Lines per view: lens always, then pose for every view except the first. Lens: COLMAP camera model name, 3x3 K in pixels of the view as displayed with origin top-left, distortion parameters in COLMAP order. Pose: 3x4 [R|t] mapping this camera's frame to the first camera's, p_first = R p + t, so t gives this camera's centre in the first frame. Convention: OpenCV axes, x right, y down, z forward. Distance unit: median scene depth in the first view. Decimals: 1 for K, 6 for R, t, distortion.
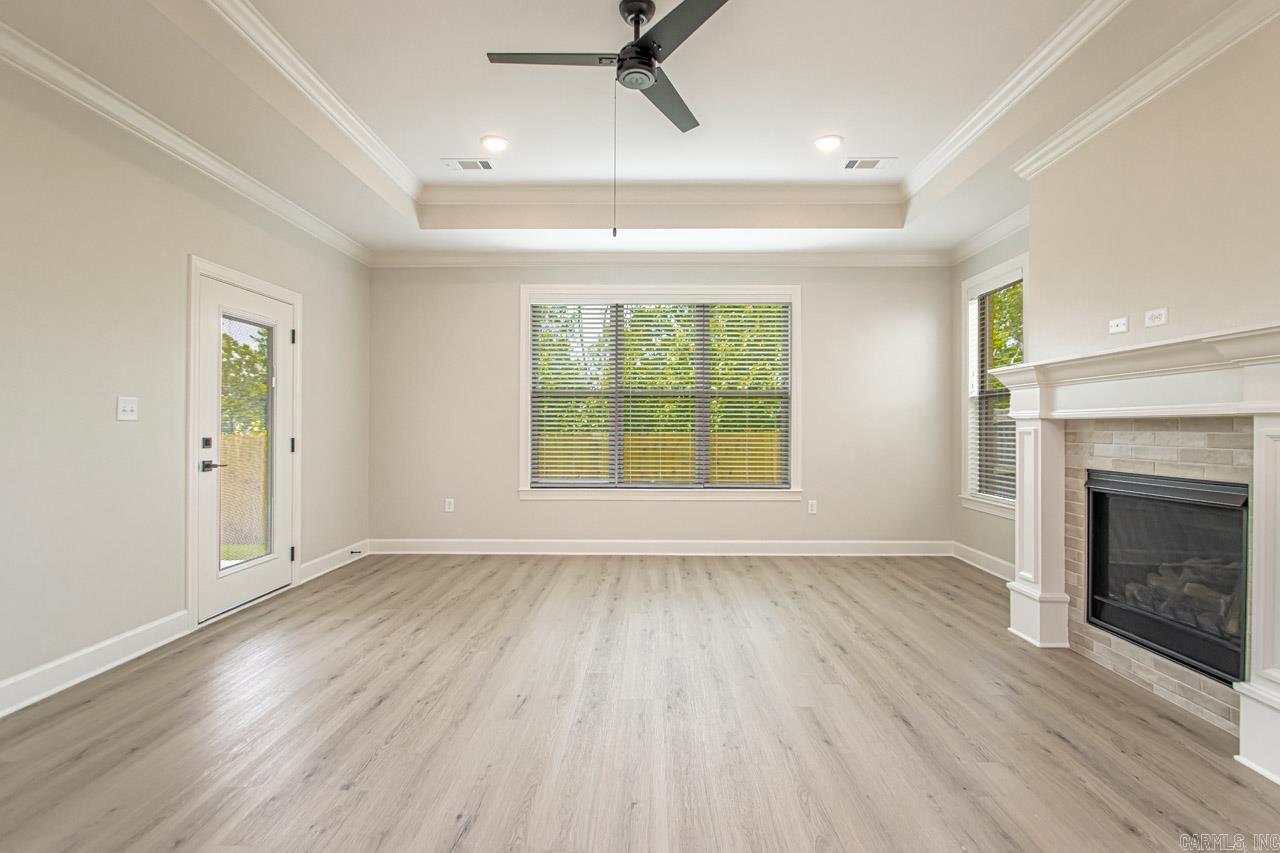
lens RADIAL K [[606.3, 0, 637.5], [0, 606.3, 422.1], [0, 0, 1]] dist [0.019332, -0.019917]
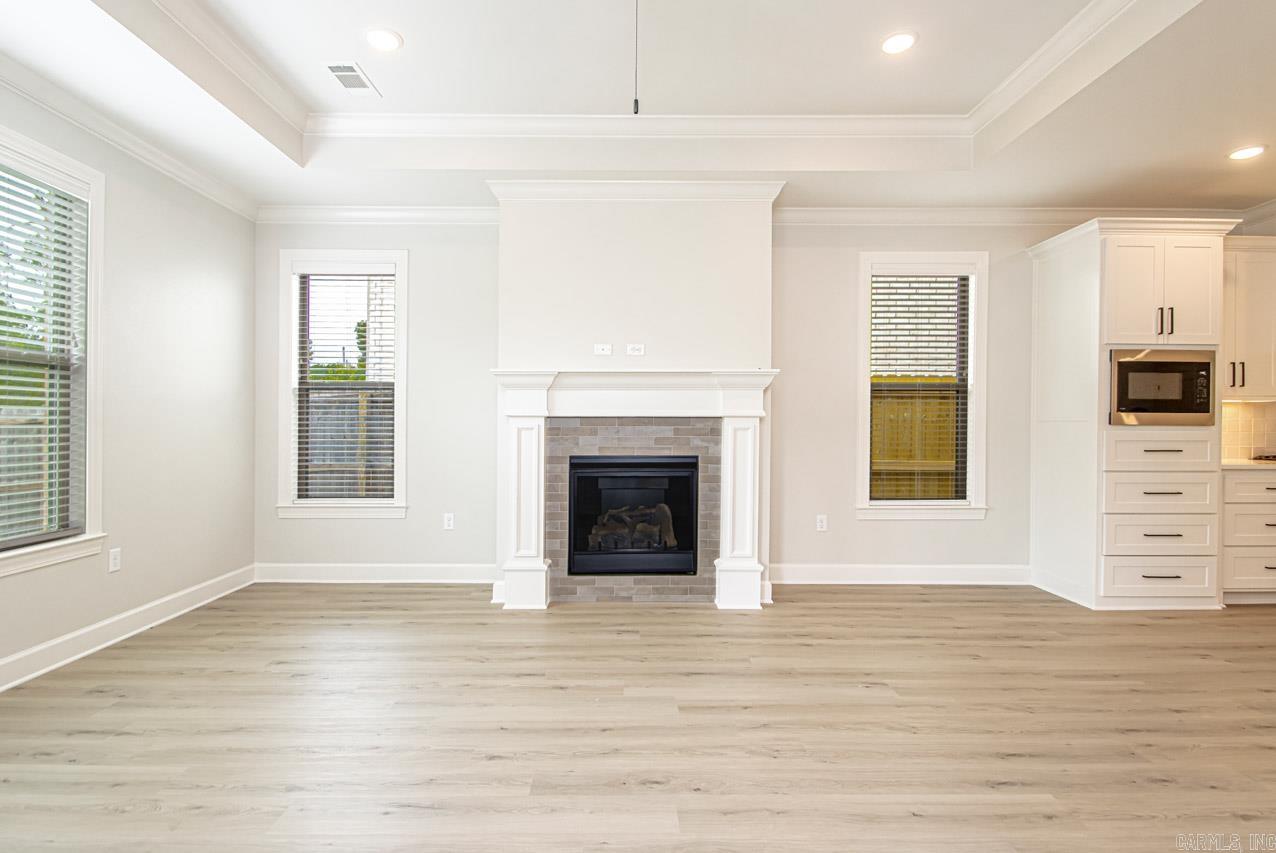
lens RADIAL K [[635.5, 0, 636.9], [0, 635.5, 421.0], [0, 0, 1]] dist [-0.005122, -0.003454]
pose [[-0.031610, -0.002834, 0.999496, -0.628057], [-0.009186, 0.999955, 0.002545, -0.001693], [-0.999458, -0.009100, -0.031635, 0.924620]]
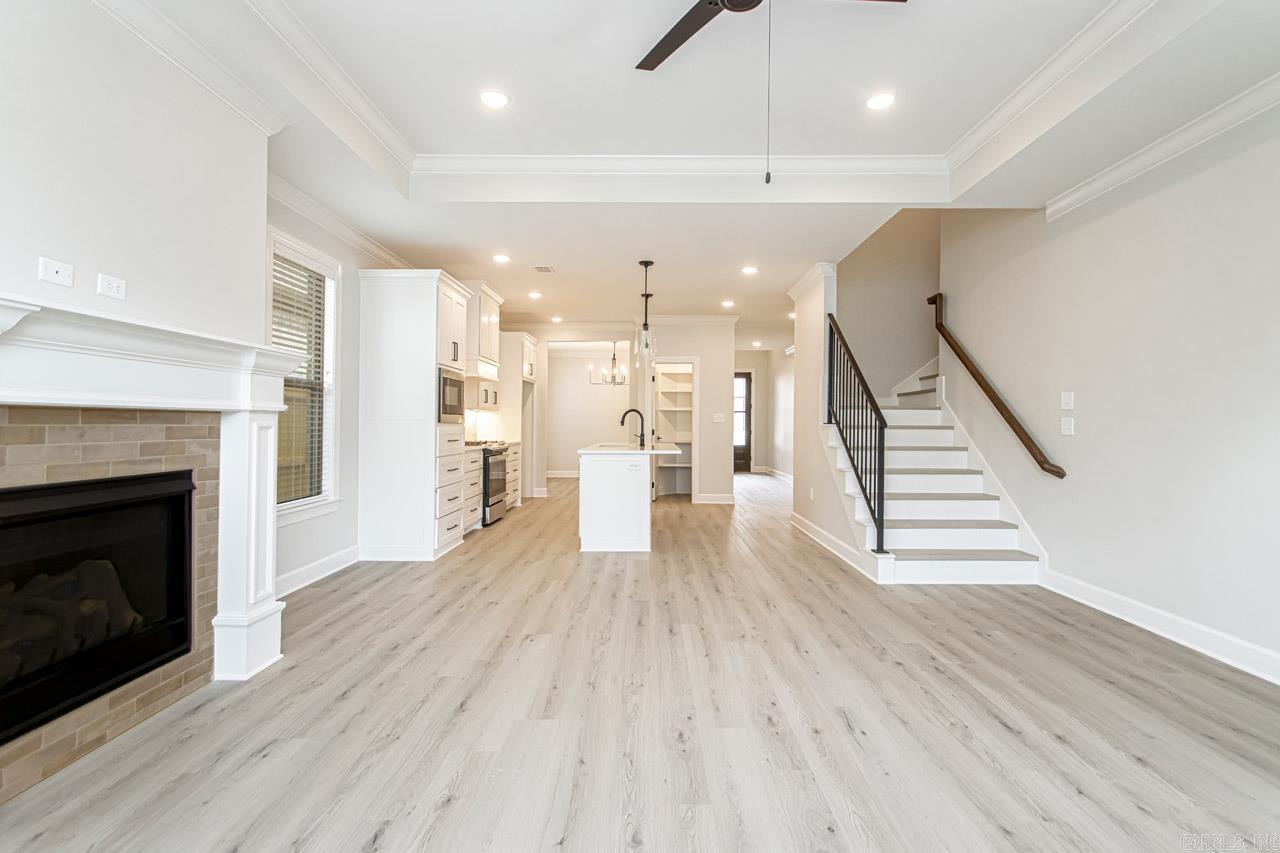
lens RADIAL K [[606.3, 0, 645.2], [0, 606.3, 427.3], [0, 0, 1]] dist [0.019332, -0.019917]
pose [[-0.999775, -0.006537, -0.020188, 0.121183], [-0.006512, 0.999978, -0.001308, 0.013153], [0.020196, -0.001176, -0.999795, 1.630810]]
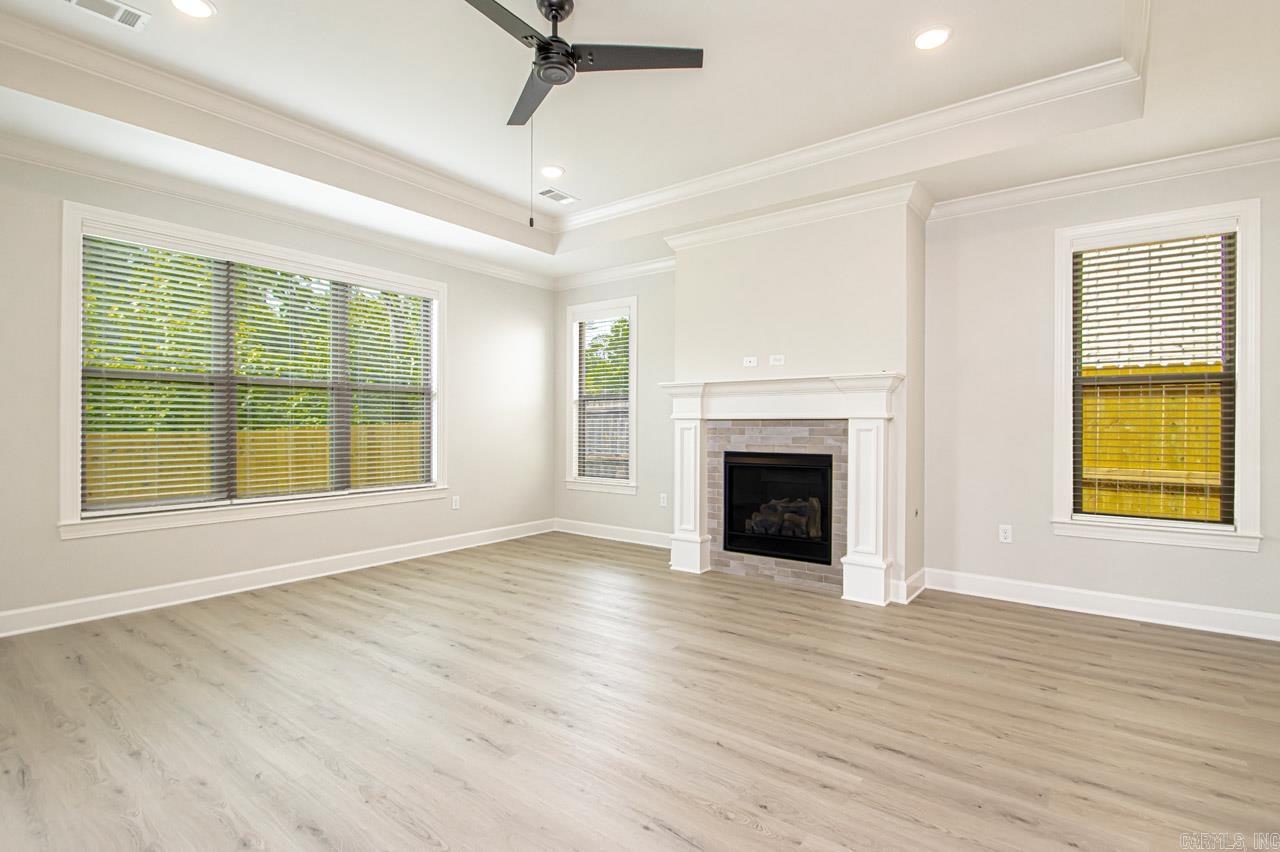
lens RADIAL K [[606.3, 0, 655.0], [0, 606.3, 418.5], [0, 0, 1]] dist [0.019332, -0.019917]
pose [[0.576947, 0.008102, 0.816741, -0.652326], [-0.006267, 0.999965, -0.005492, 0.002932], [-0.816758, -0.001949, 0.576978, 0.261968]]
